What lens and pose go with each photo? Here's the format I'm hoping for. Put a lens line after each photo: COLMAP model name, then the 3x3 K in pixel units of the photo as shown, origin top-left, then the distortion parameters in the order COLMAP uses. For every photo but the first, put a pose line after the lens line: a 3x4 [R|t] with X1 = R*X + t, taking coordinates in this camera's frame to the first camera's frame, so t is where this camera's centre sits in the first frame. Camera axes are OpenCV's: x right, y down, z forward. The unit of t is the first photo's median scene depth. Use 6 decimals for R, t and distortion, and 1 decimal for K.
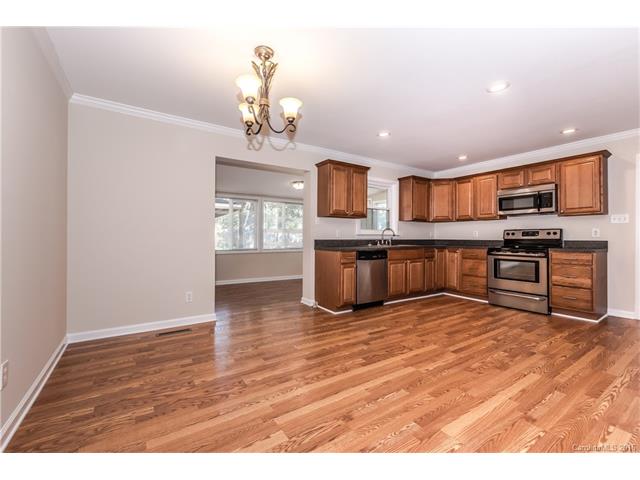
lens RADIAL K [[278.9, 0, 318.8], [0, 278.9, 236.1], [0, 0, 1]] dist [0.002603, -0.002212]
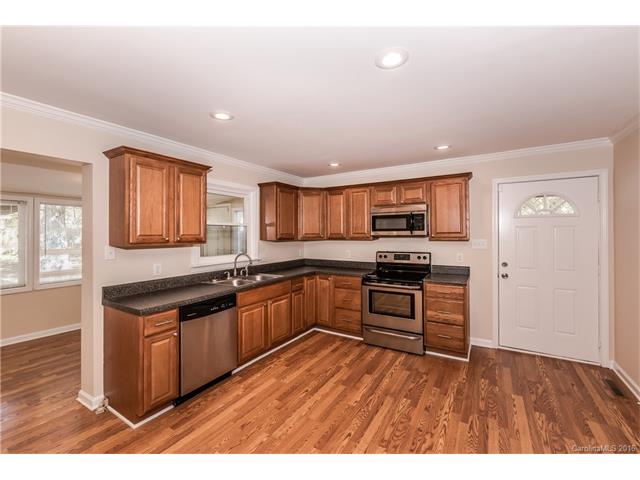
lens RADIAL K [[278.9, 0, 318.0], [0, 278.9, 232.4], [0, 0, 1]] dist [0.002603, -0.002212]
pose [[0.908508, -0.005815, 0.417826, 0.160667], [0.004468, 0.999981, 0.004203, -0.108453], [-0.417843, -0.001952, 0.908517, 0.346871]]
